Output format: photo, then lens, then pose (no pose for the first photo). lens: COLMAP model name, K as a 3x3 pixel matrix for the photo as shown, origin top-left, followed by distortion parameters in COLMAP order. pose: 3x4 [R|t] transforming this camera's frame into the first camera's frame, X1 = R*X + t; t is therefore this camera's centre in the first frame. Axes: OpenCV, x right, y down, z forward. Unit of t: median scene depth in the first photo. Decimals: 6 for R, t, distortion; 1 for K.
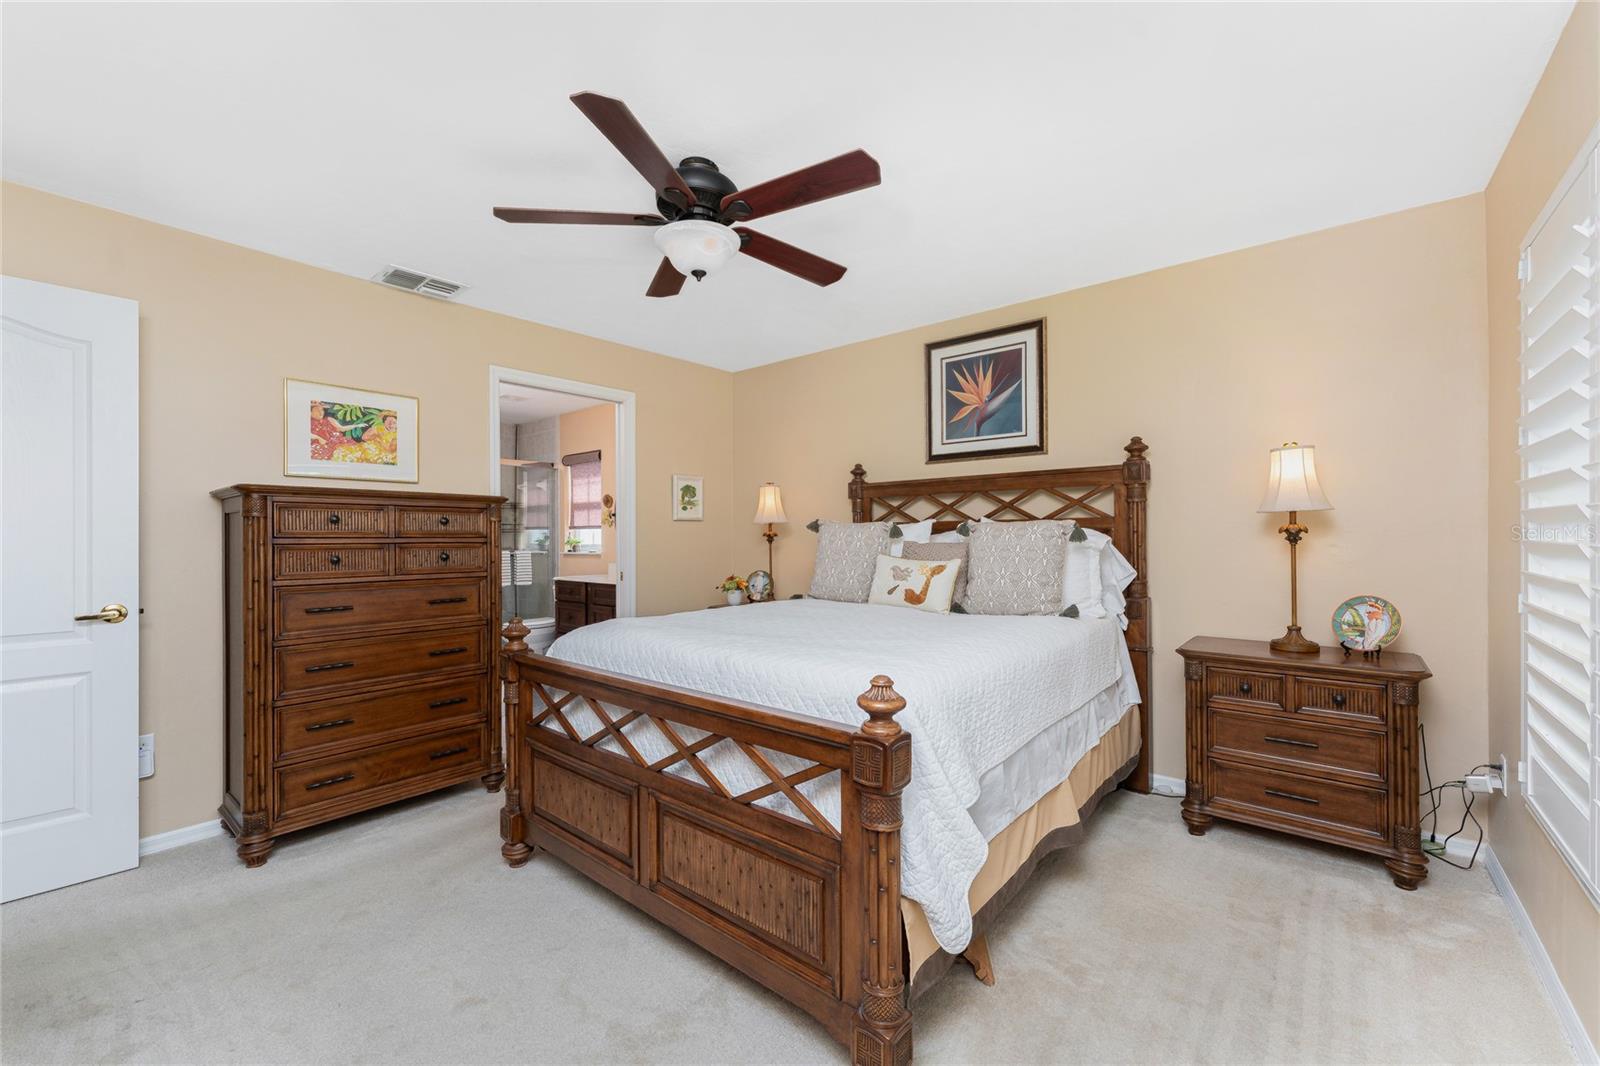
lens RADIAL K [[641.8, 0, 806.5], [0, 641.8, 528.5], [0, 0, 1]] dist [0.061034, -0.000039]
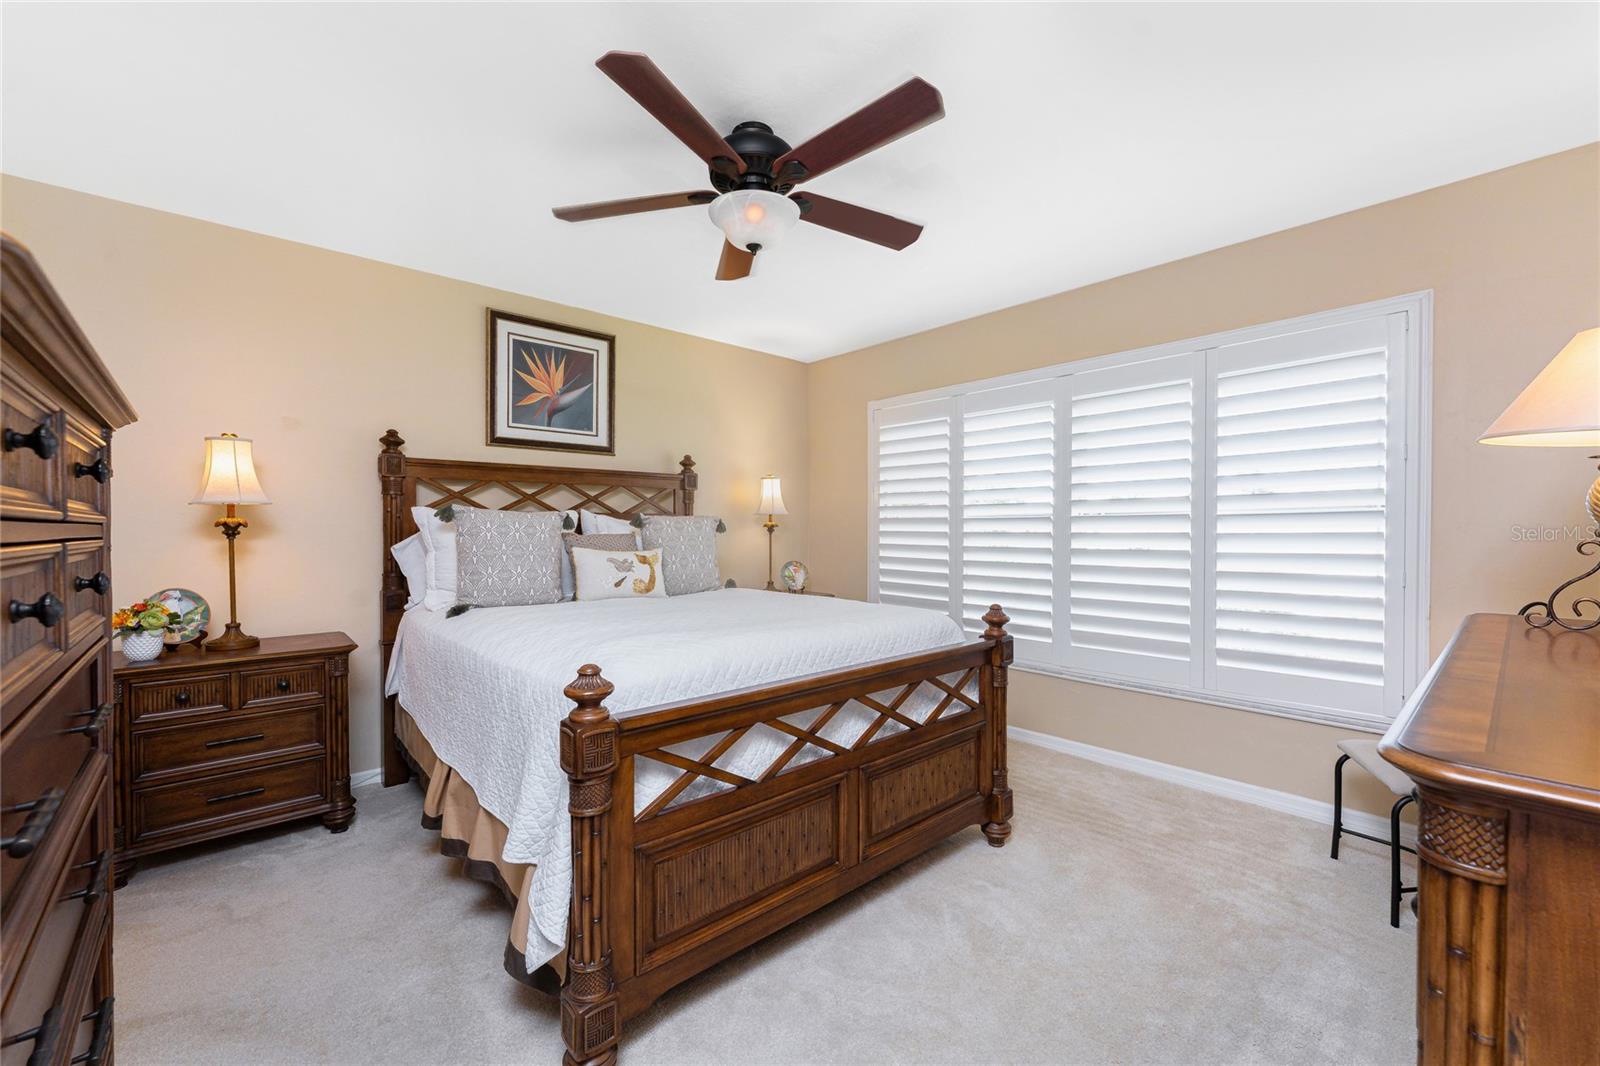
lens RADIAL K [[635.6, 0, 797.6], [0, 635.6, 535.0], [0, 0, 1]] dist [0.000112, 0.000184]
pose [[0.170035, -0.004098, 0.985430, -0.643848], [-0.013926, 0.999882, 0.006561, 0.011113], [-0.985340, -0.014839, 0.169957, 0.471522]]
